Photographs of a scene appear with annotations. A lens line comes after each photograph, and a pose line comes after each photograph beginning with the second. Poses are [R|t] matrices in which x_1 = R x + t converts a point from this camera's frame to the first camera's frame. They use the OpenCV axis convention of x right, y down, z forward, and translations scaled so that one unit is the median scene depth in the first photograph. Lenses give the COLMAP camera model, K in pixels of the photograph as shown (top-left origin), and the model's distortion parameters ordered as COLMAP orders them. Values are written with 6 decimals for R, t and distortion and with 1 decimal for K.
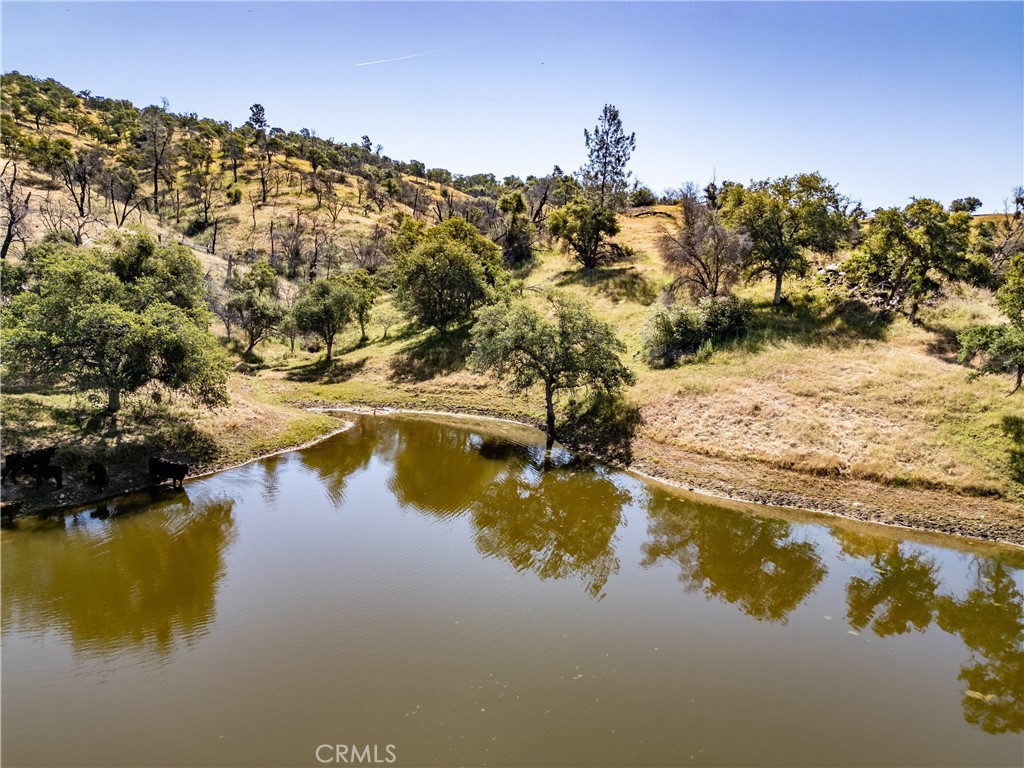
lens RADIAL K [[734.0, 0, 509.6], [0, 734.0, 378.5], [0, 0, 1]] dist [0.074764, -0.073333]
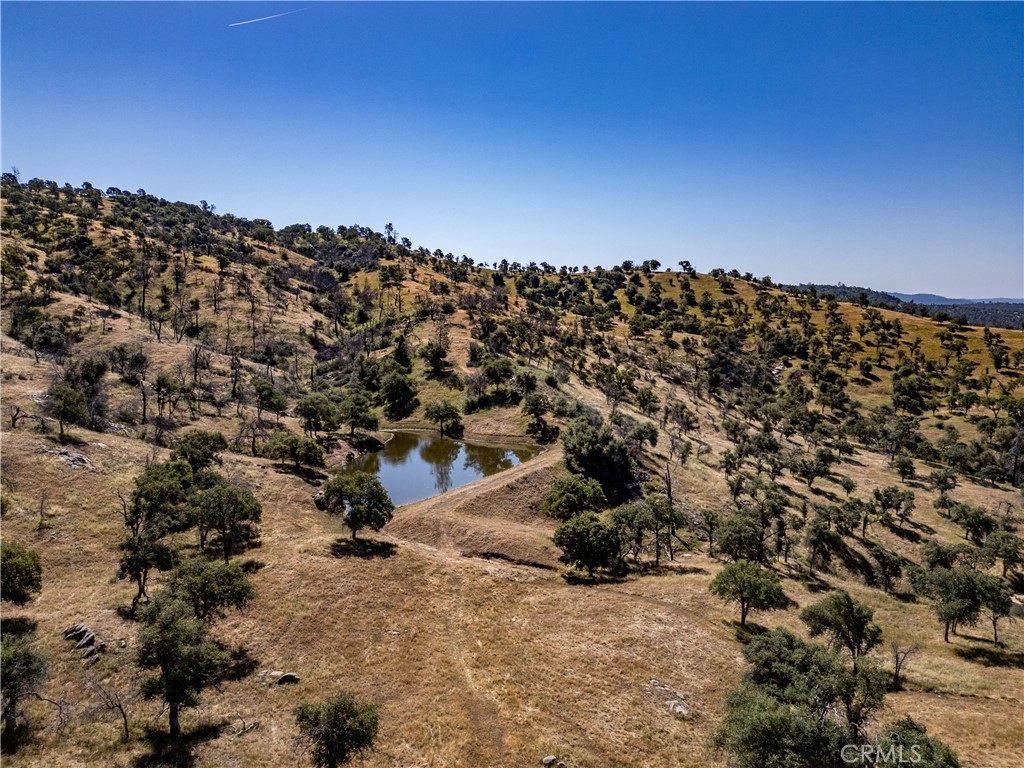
lens RADIAL K [[734.0, 0, 506.8], [0, 734.0, 386.1], [0, 0, 1]] dist [0.074764, -0.073333]
pose [[0.961374, -0.052721, 0.270147, -0.556988], [0.051161, 0.998608, 0.012819, -0.176095], [-0.270447, 0.001497, 0.962734, -2.453587]]
